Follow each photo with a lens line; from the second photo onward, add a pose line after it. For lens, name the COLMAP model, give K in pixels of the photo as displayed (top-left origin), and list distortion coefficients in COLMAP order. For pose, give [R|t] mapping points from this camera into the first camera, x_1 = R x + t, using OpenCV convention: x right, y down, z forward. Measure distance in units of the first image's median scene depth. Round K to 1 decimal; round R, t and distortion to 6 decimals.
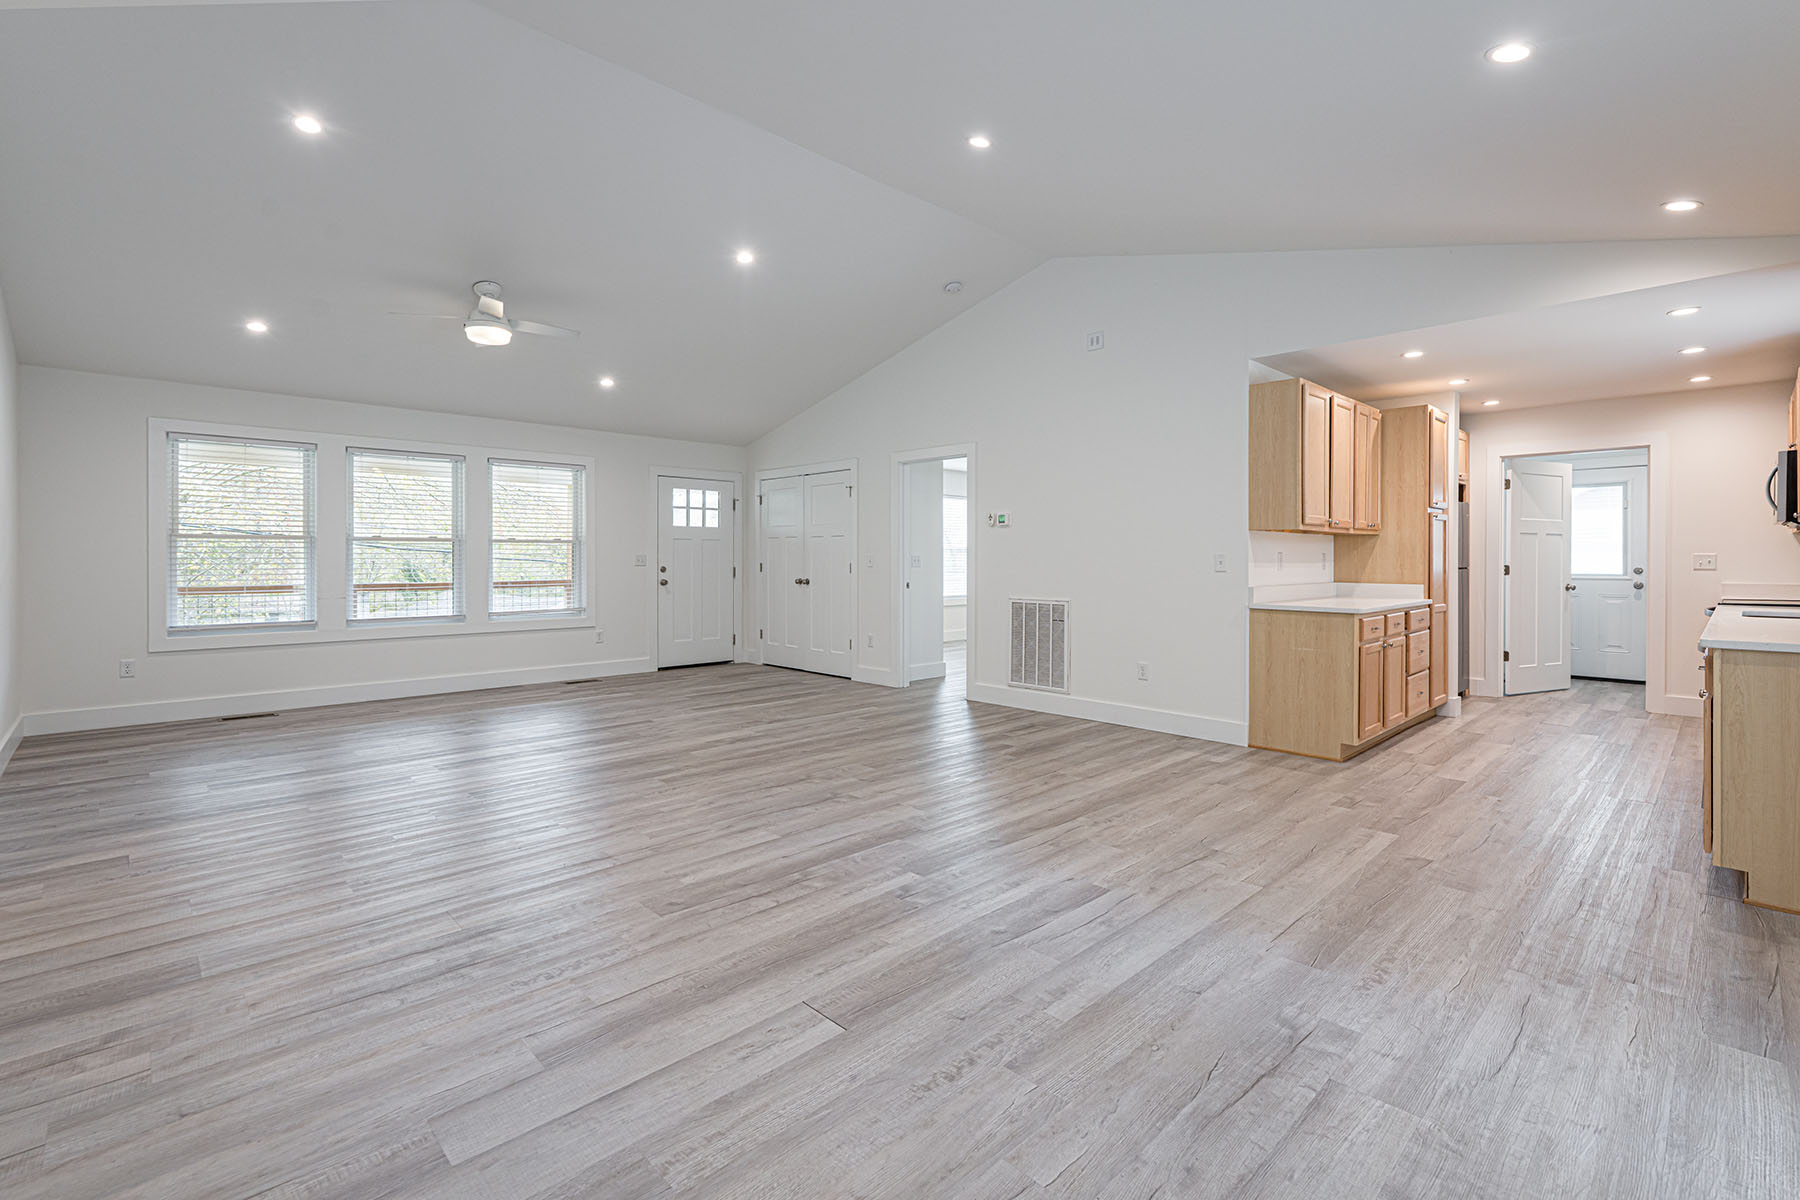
lens RADIAL K [[789.8, 0, 894.0], [0, 789.8, 560.7], [0, 0, 1]] dist [0.000771, -0.000120]
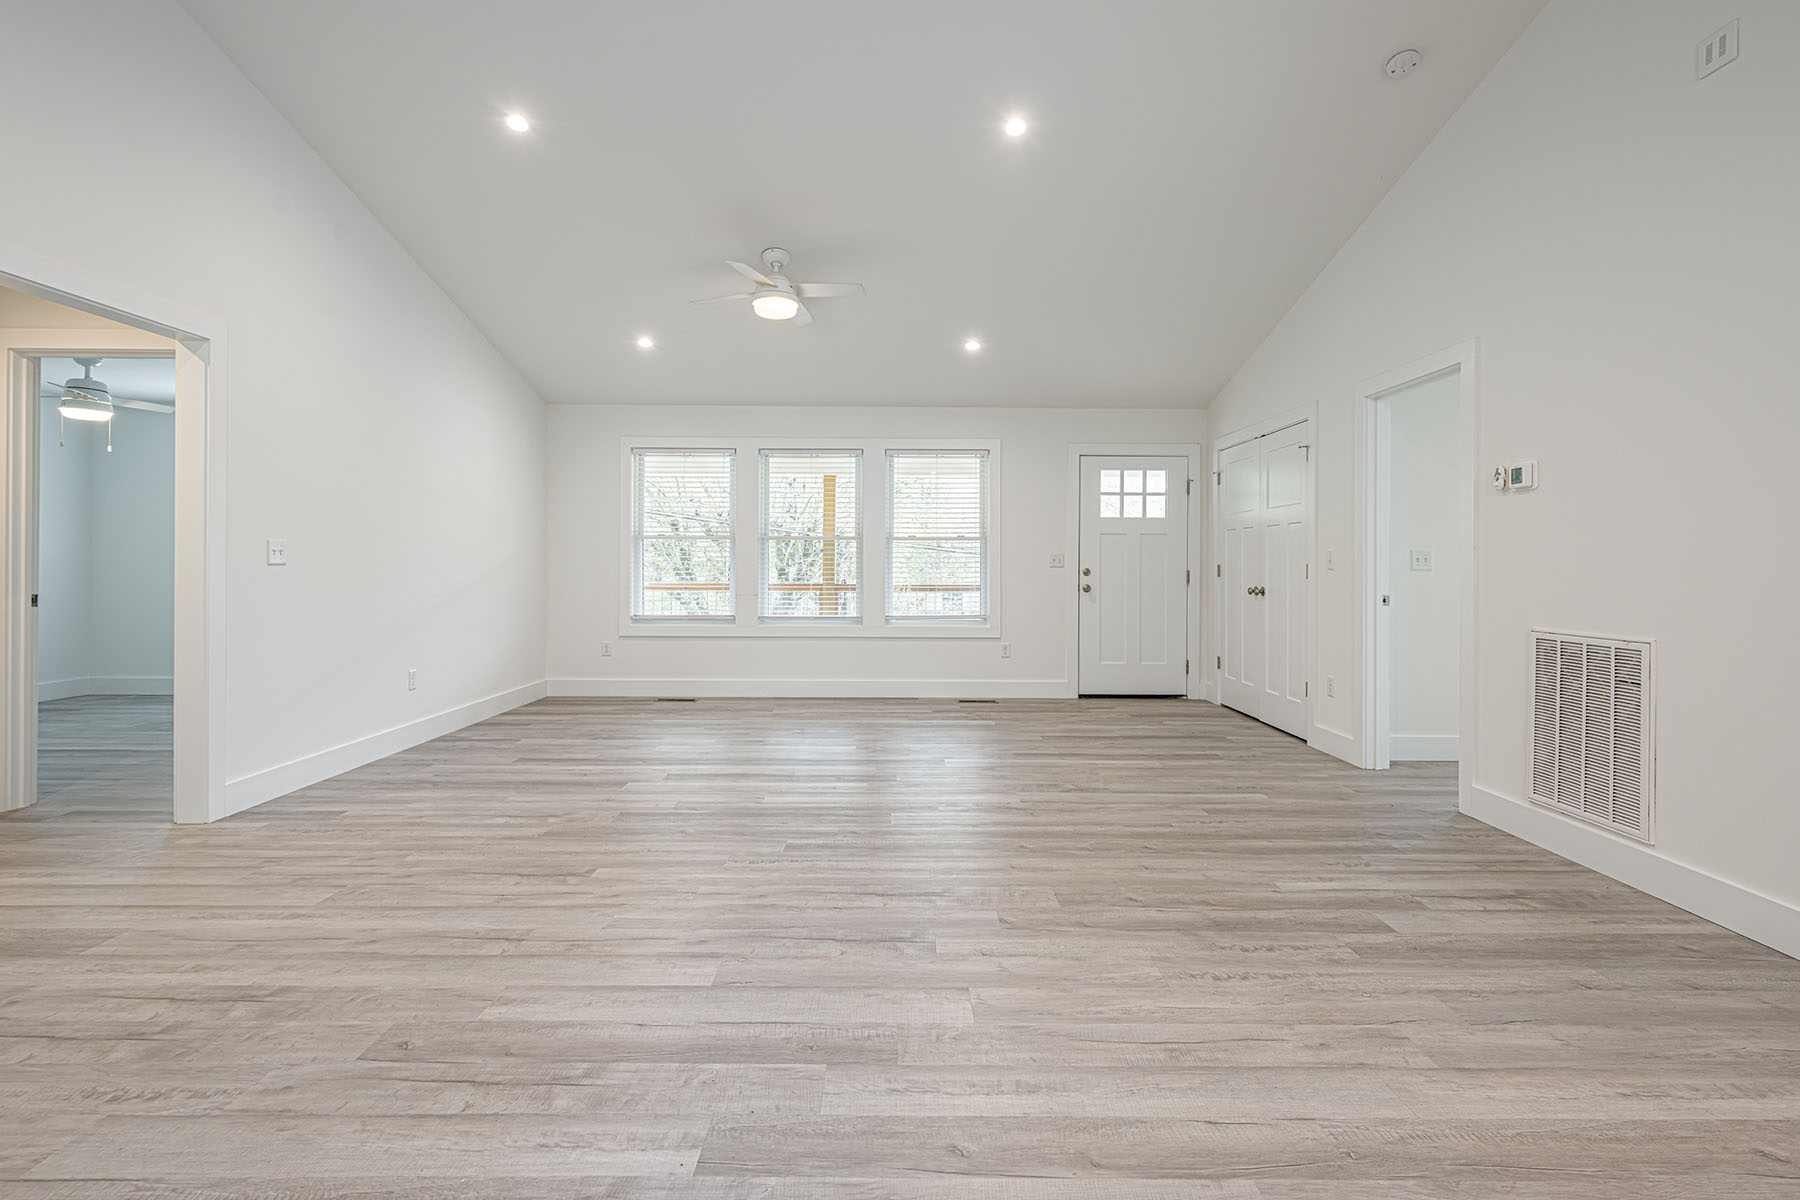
lens RADIAL K [[863.9, 0, 909.8], [0, 863.9, 564.7], [0, 0, 1]] dist [0.001370, 0.000028]
pose [[0.734993, 0.002661, -0.678069, 0.234994], [-0.006014, 0.999979, -0.002594, 0.009598], [0.678048, 0.005984, 0.734993, 0.325171]]
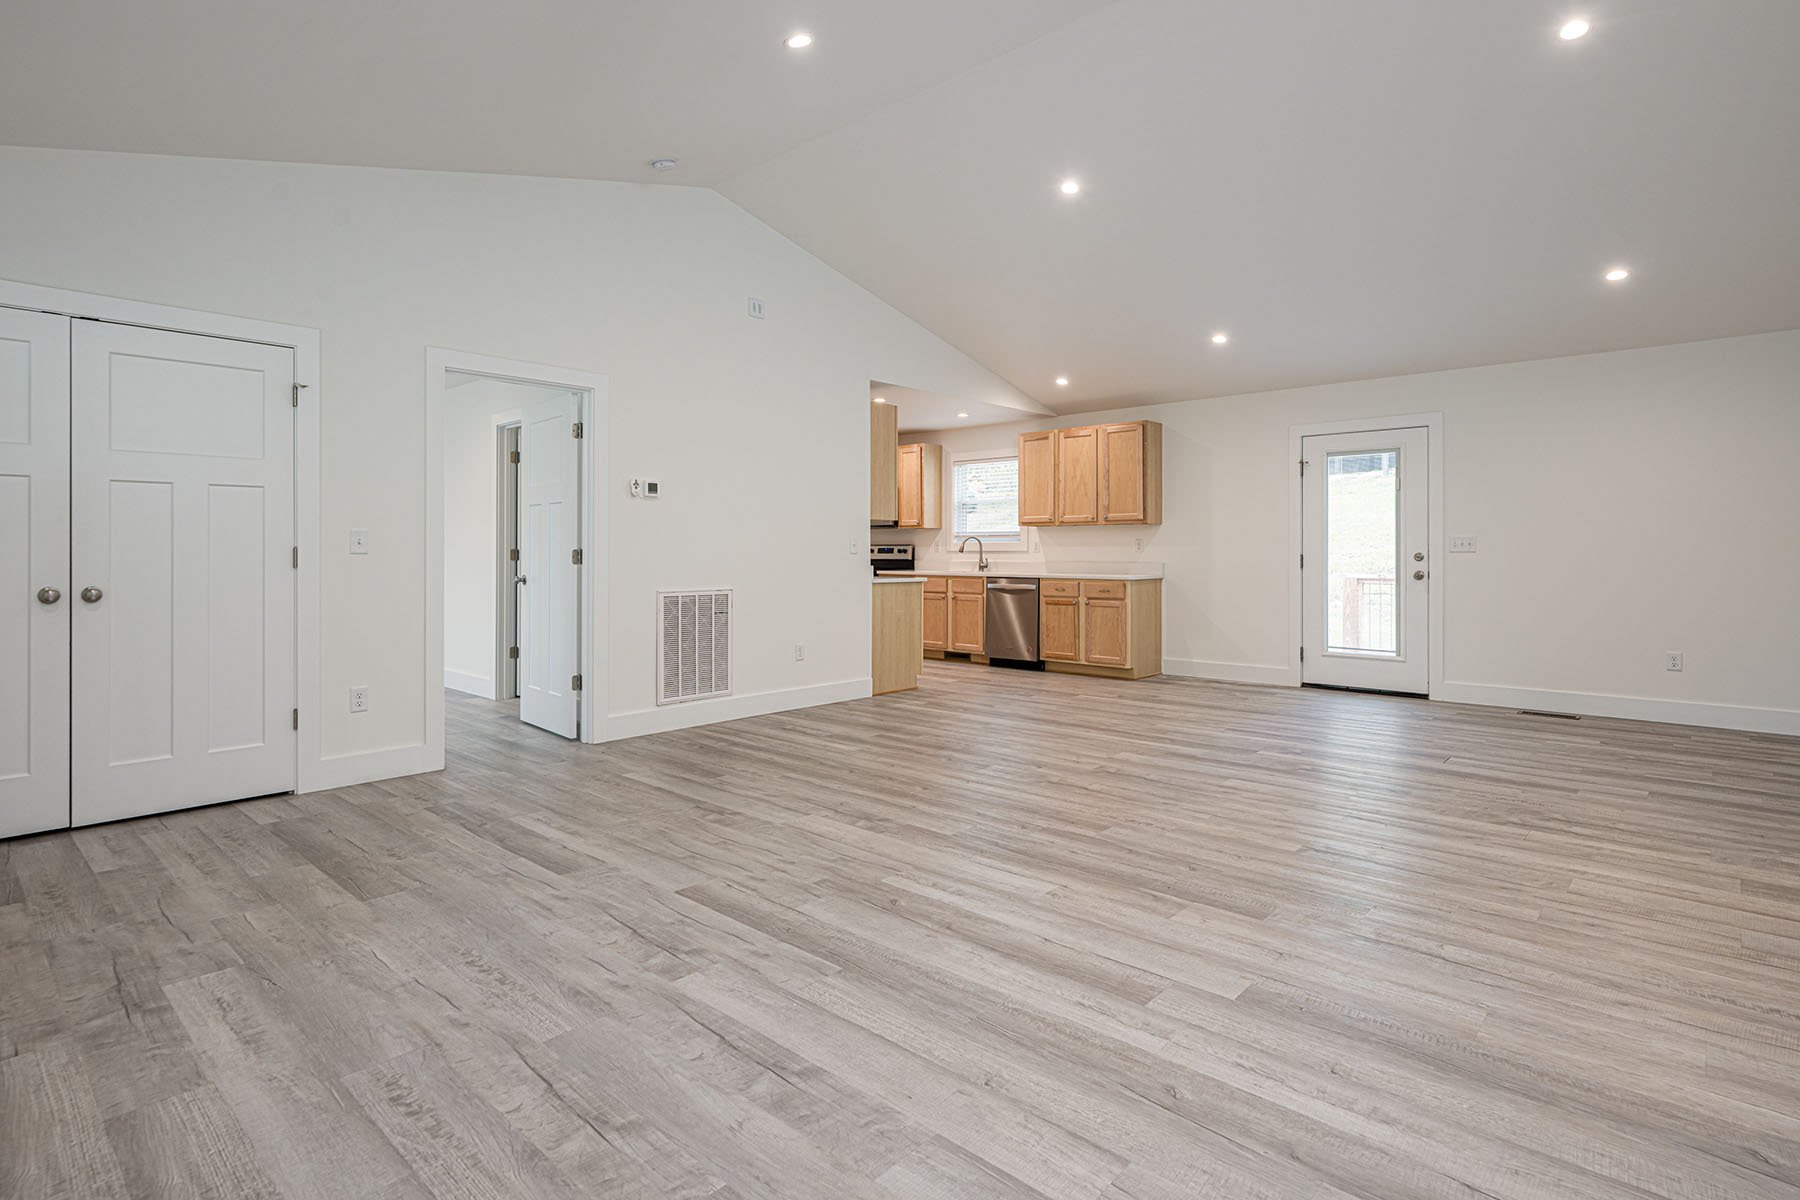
lens RADIAL K [[910.9, 0, 898.1], [0, 910.9, 555.4], [0, 0, 1]] dist [-0.000938, -0.000126]
pose [[-0.083697, -0.003251, 0.996486, -0.778317], [0.000585, 0.999994, 0.003311, 0.009544], [-0.996491, 0.000860, -0.083695, 0.863776]]
